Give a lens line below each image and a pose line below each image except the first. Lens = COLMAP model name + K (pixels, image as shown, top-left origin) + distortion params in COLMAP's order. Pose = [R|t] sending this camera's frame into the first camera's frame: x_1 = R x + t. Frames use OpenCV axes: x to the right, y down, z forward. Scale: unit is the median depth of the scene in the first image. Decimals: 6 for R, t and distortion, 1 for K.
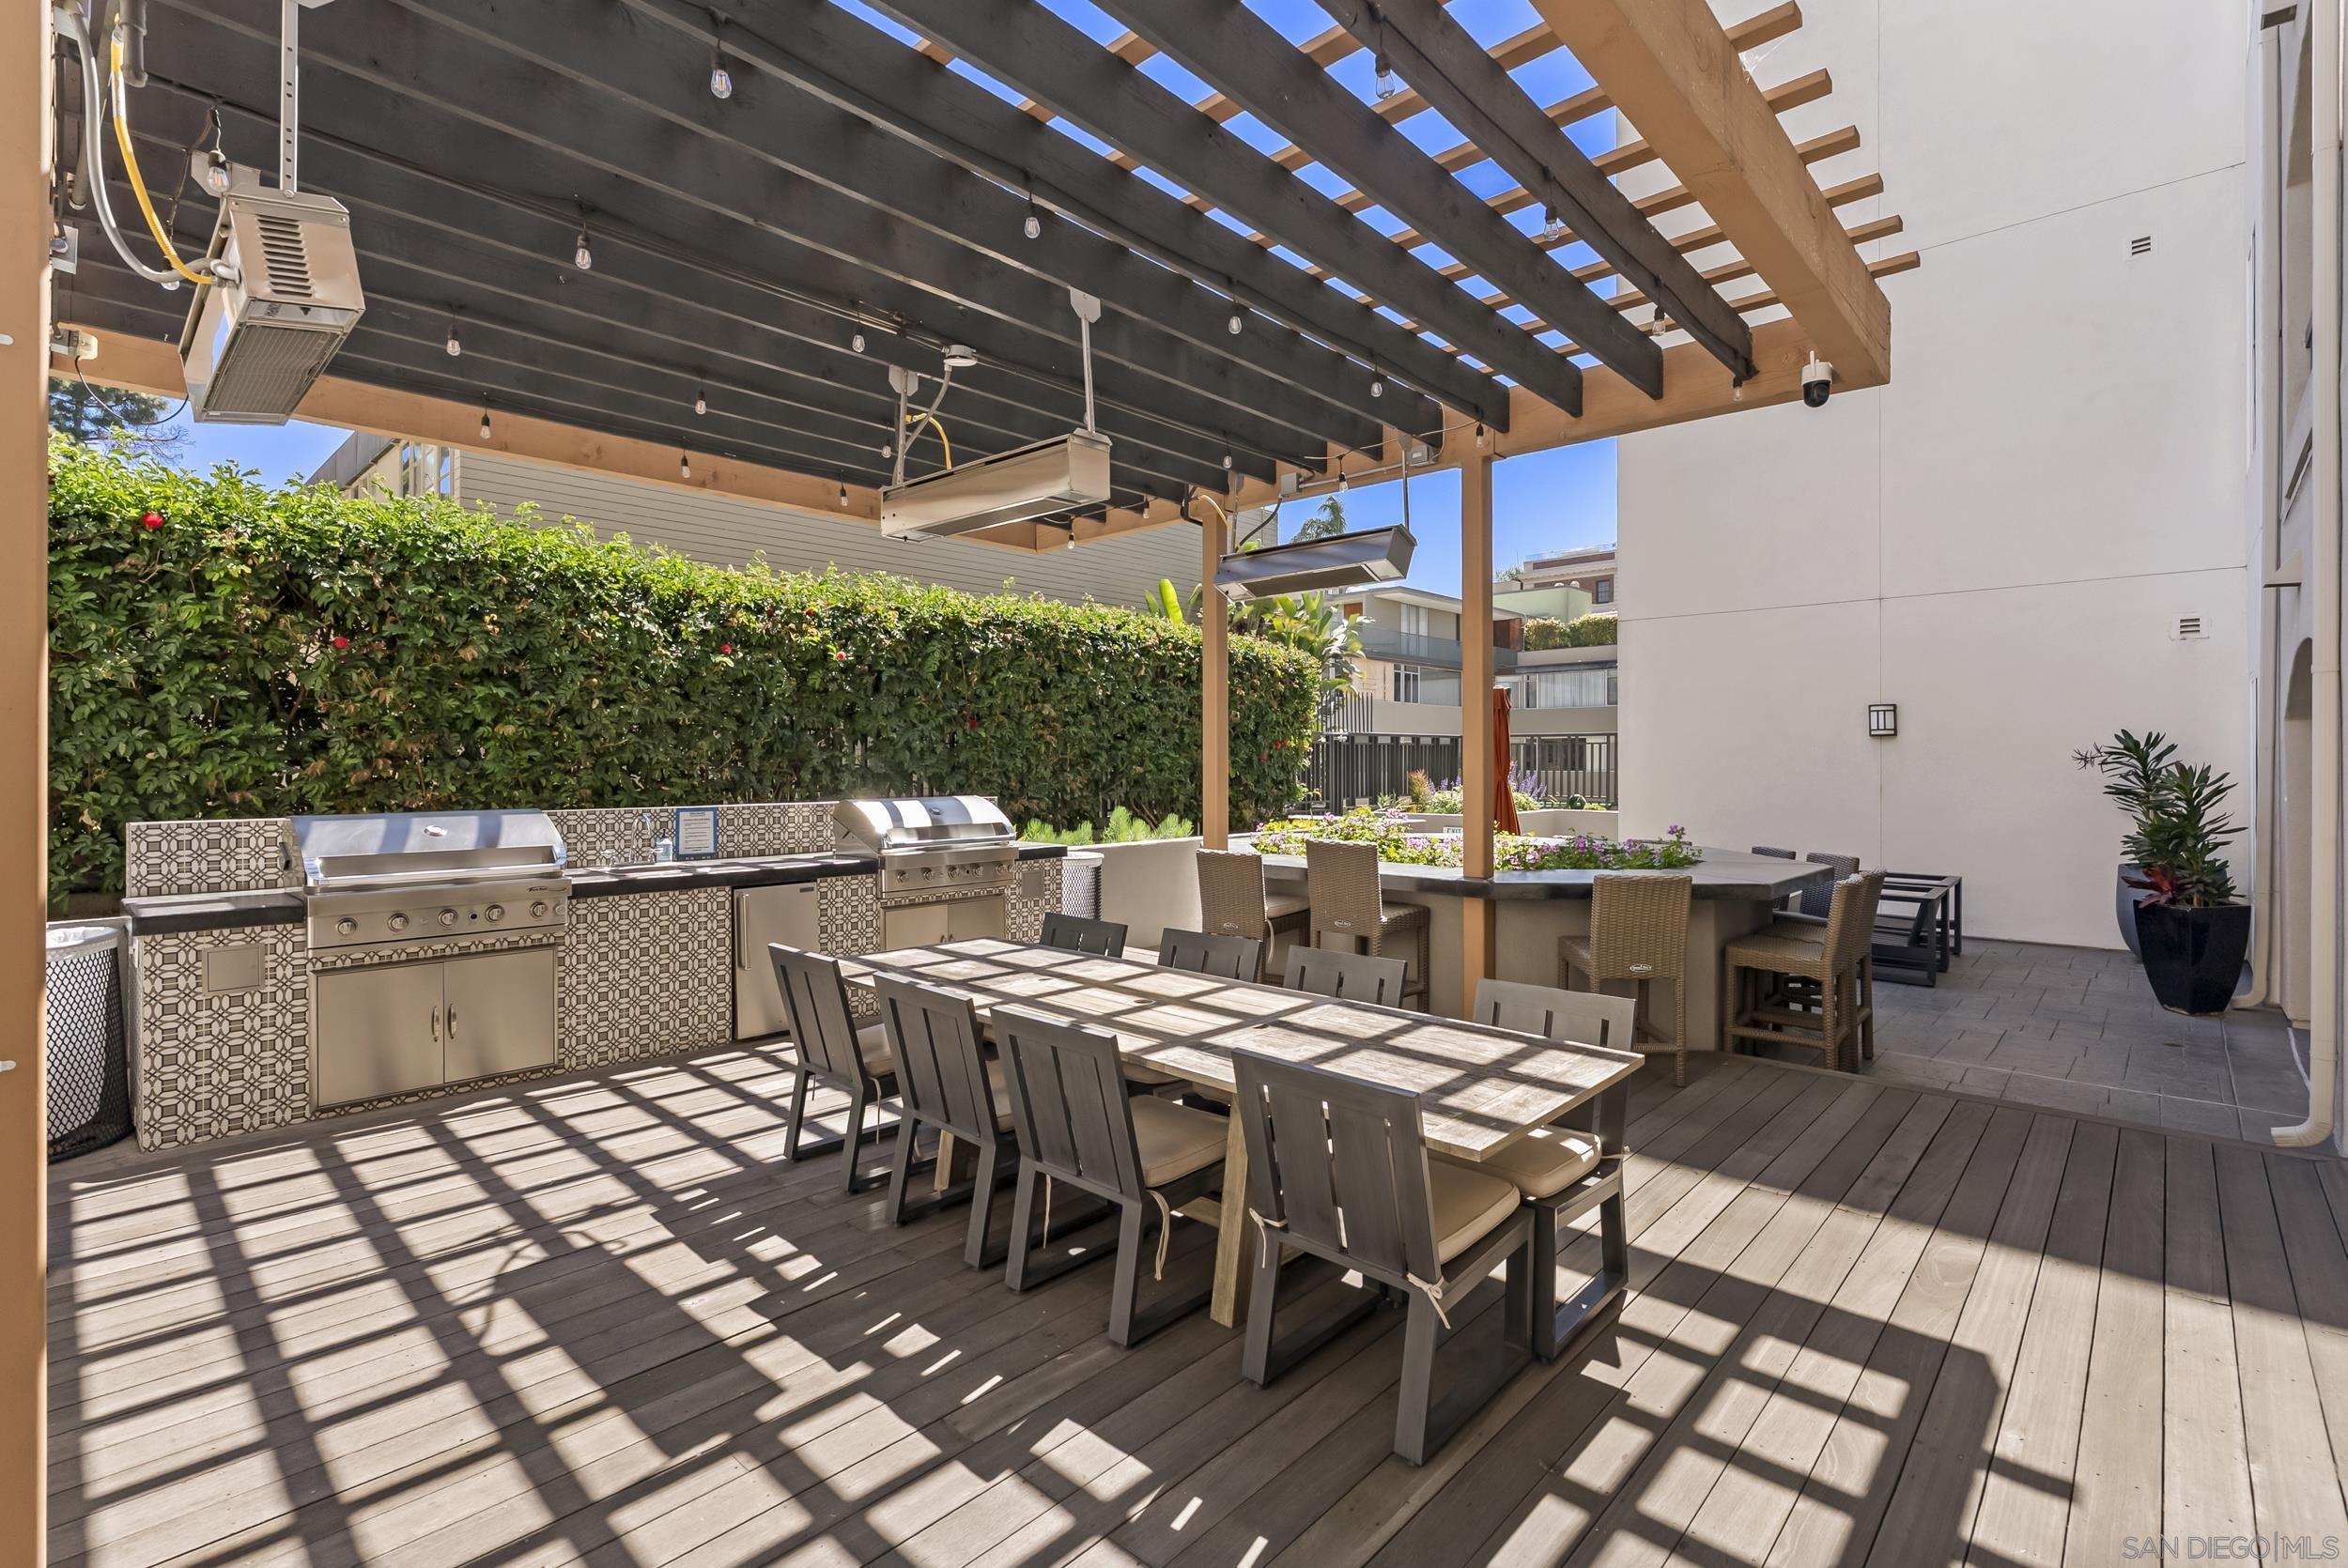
lens RADIAL K [[1069.3, 0, 1180.6], [0, 1069.3, 766.4], [0, 0, 1]] dist [-0.004548, -0.000095]
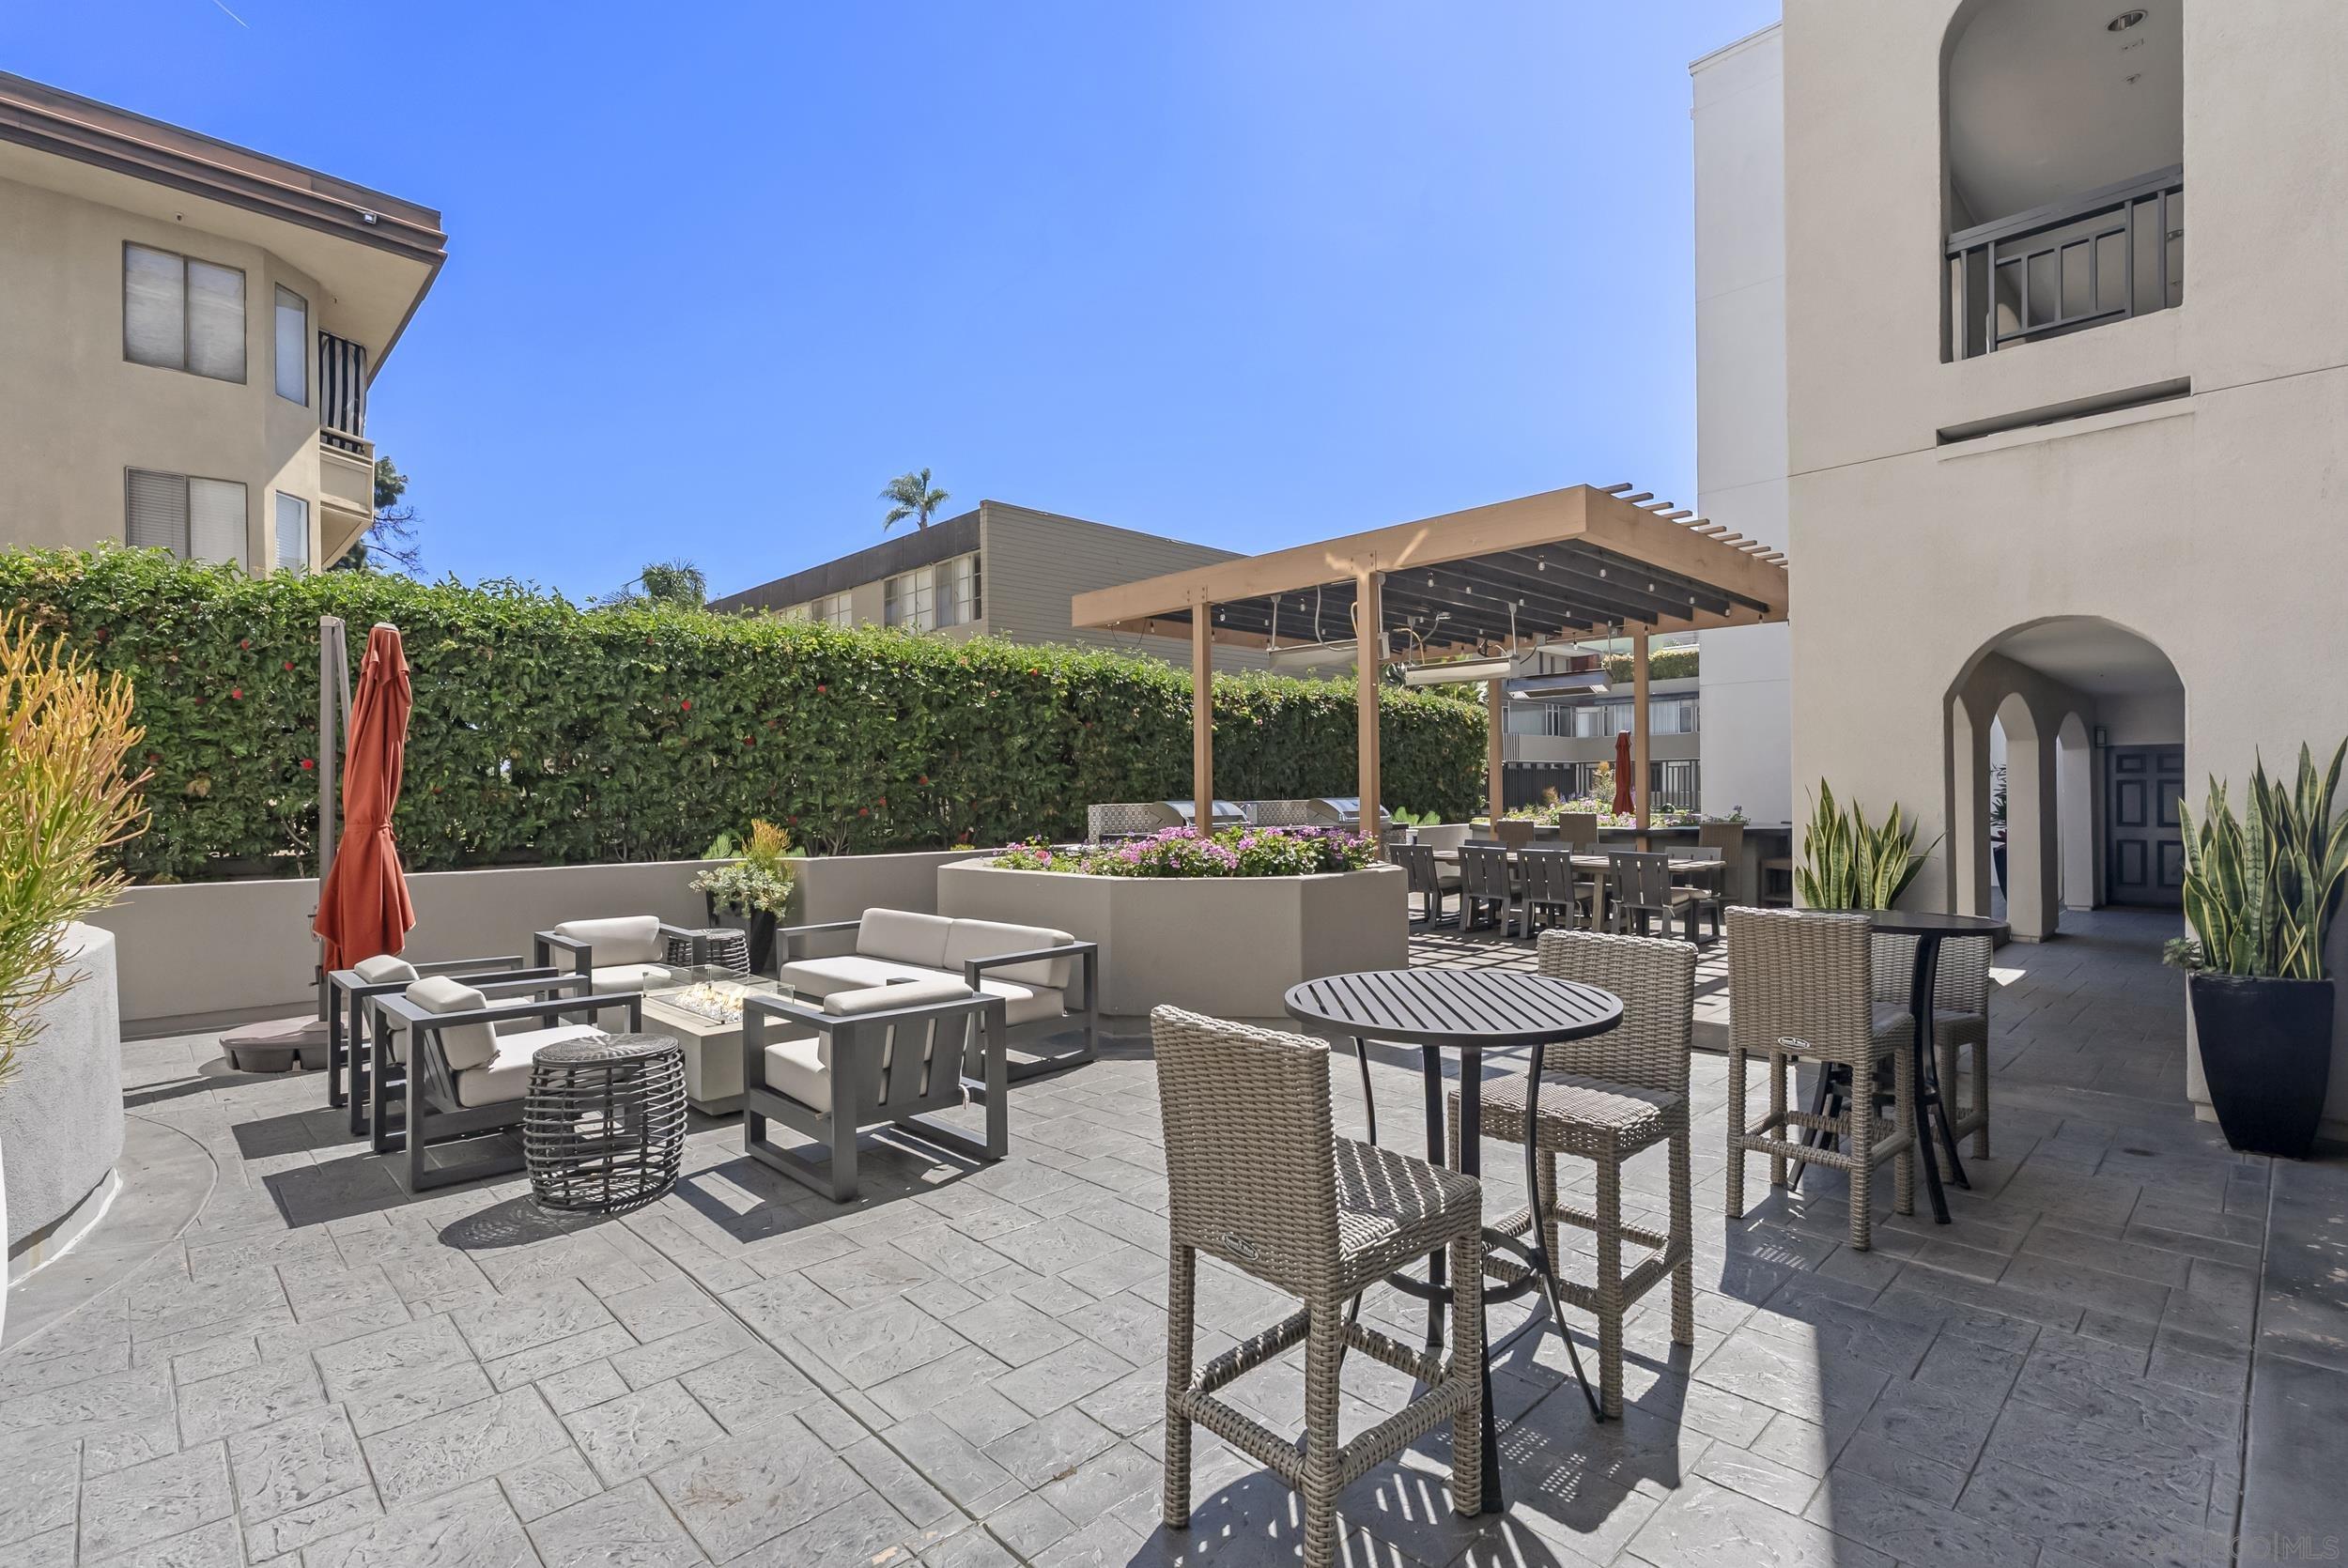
lens RADIAL K [[1079.9, 0, 1181.2], [0, 1079.9, 790.6], [0, 0, 1]] dist [-0.000934, -0.000024]
pose [[0.998755, -0.010688, -0.048727, -0.464322], [0.010435, 0.999931, -0.005460, 0.025088], [0.048782, 0.004945, 0.998797, -1.042012]]
